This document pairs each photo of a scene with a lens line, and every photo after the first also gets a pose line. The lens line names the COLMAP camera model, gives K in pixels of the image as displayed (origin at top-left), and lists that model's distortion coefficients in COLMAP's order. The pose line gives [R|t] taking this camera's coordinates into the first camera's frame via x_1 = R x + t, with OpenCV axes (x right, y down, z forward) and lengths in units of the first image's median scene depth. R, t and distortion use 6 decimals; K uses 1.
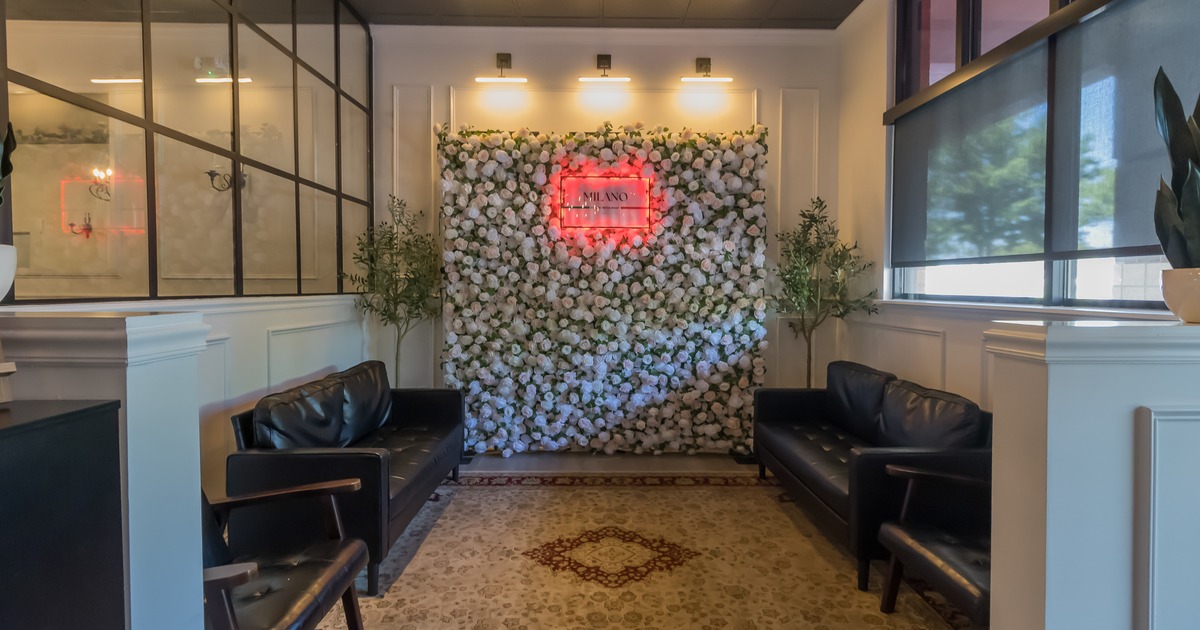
lens RADIAL K [[593.1, 0, 599.1], [0, 593.1, 309.6], [0, 0, 1]] dist [-0.000649, -0.000007]
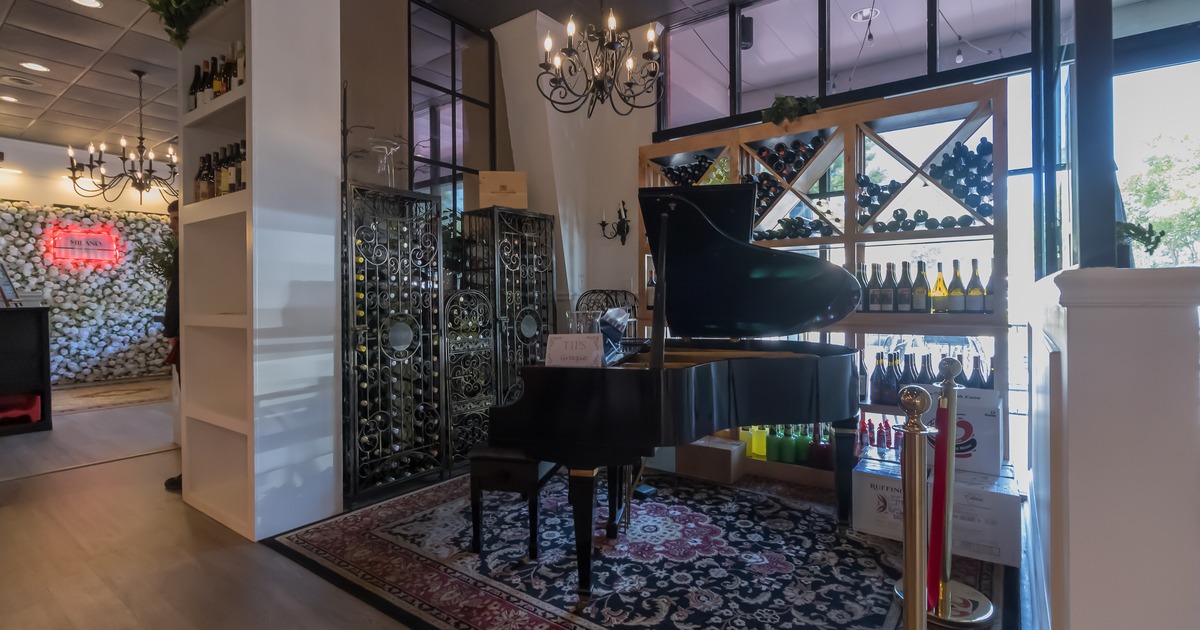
lens RADIAL K [[553.4, 0, 599.9], [0, 553.4, 297.5], [0, 0, 1]] dist [-0.000835, 0.000186]
pose [[0.603678, -0.010822, 0.797155, -0.403695], [0.037345, 0.999194, -0.014716, 0.069123], [-0.796353, 0.038654, 0.603595, -1.348239]]
